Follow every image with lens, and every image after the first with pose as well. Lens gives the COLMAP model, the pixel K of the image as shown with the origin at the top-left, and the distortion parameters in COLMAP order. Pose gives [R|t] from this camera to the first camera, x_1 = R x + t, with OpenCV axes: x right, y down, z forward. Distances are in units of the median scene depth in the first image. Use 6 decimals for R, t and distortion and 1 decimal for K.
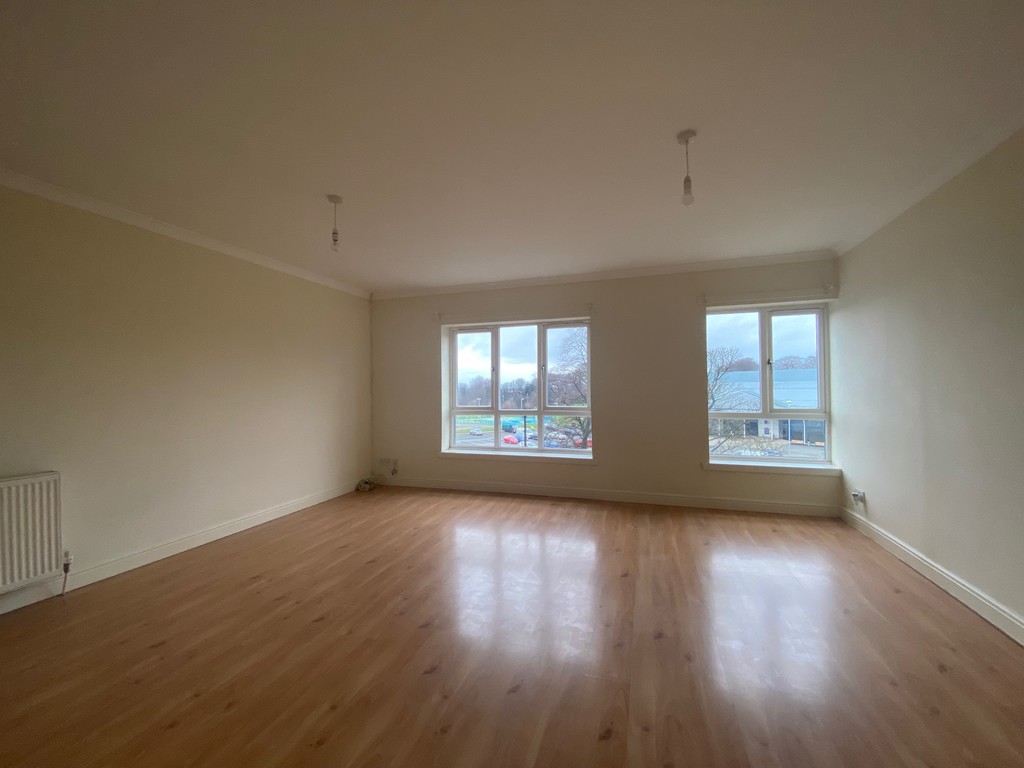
lens RADIAL K [[414.8, 0, 513.9], [0, 414.8, 389.3], [0, 0, 1]] dist [-0.002300, -0.000890]
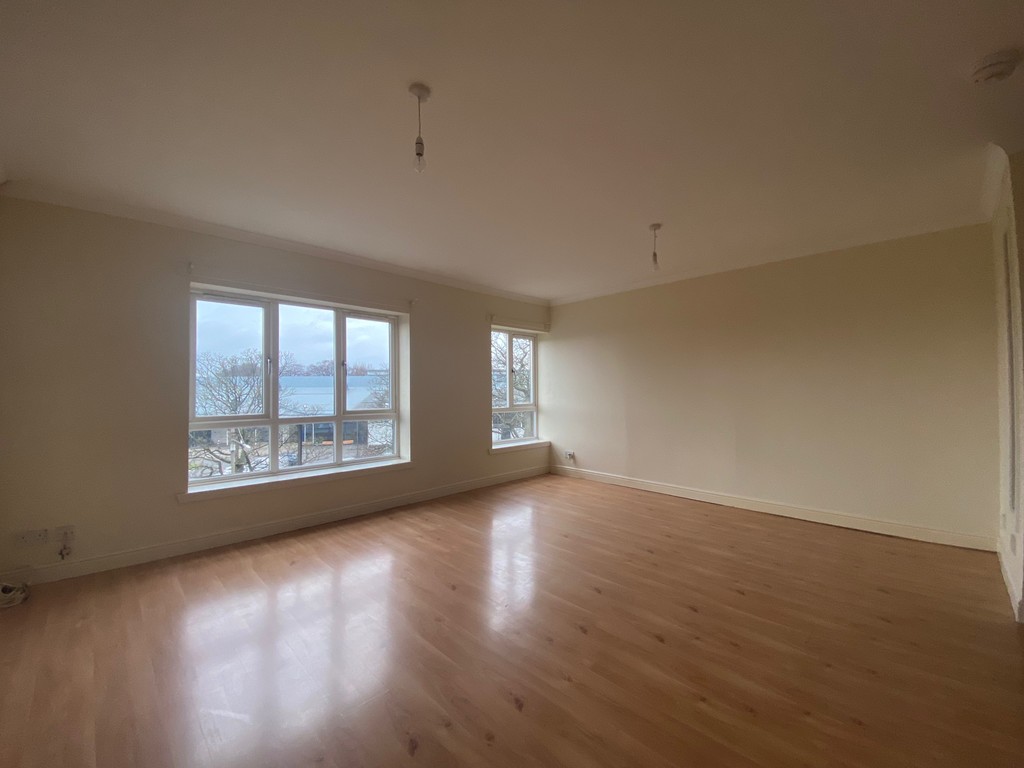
lens RADIAL K [[414.8, 0, 514.5], [0, 414.8, 385.7], [0, 0, 1]] dist [-0.002300, -0.000890]
pose [[0.441651, 0.018675, 0.896993, -0.577520], [0.002568, 0.999753, -0.022079, 0.013477], [-0.897183, 0.012055, 0.441494, 0.359314]]
